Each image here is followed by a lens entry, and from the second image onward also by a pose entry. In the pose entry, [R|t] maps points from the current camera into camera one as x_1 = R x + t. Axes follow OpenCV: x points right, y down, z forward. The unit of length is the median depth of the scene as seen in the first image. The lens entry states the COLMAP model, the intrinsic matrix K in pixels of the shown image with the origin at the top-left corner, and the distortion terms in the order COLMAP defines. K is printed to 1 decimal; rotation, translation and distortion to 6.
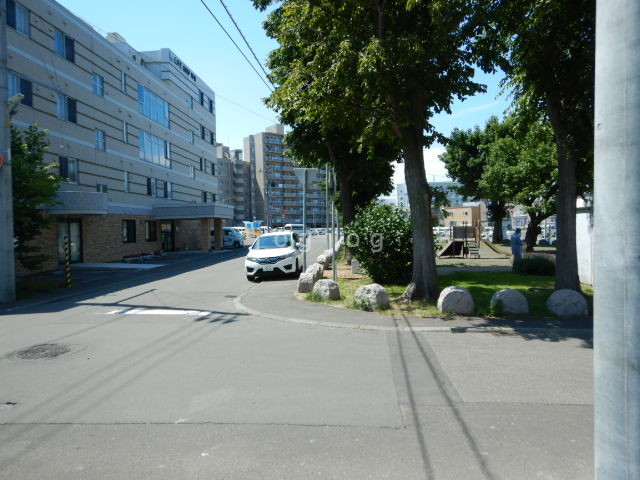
lens RADIAL K [[455.3, 0, 319.8], [0, 455.3, 226.3], [0, 0, 1]] dist [0.002703, 0.003805]
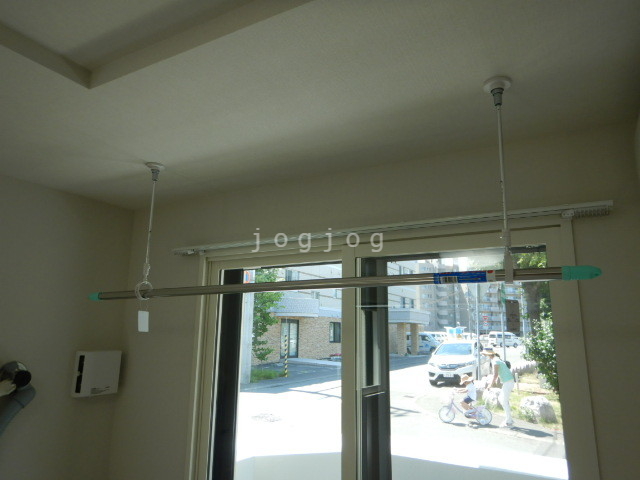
lens RADIAL K [[455.3, 0, 319.8], [0, 455.3, 226.3], [0, 0, 1]] dist [0.002703, 0.003805]
pose [[0.903435, -0.053633, -0.425358, 0.067146], [-0.042348, 0.976128, -0.213025, -0.005200], [0.426629, 0.210468, 0.879597, -0.112069]]
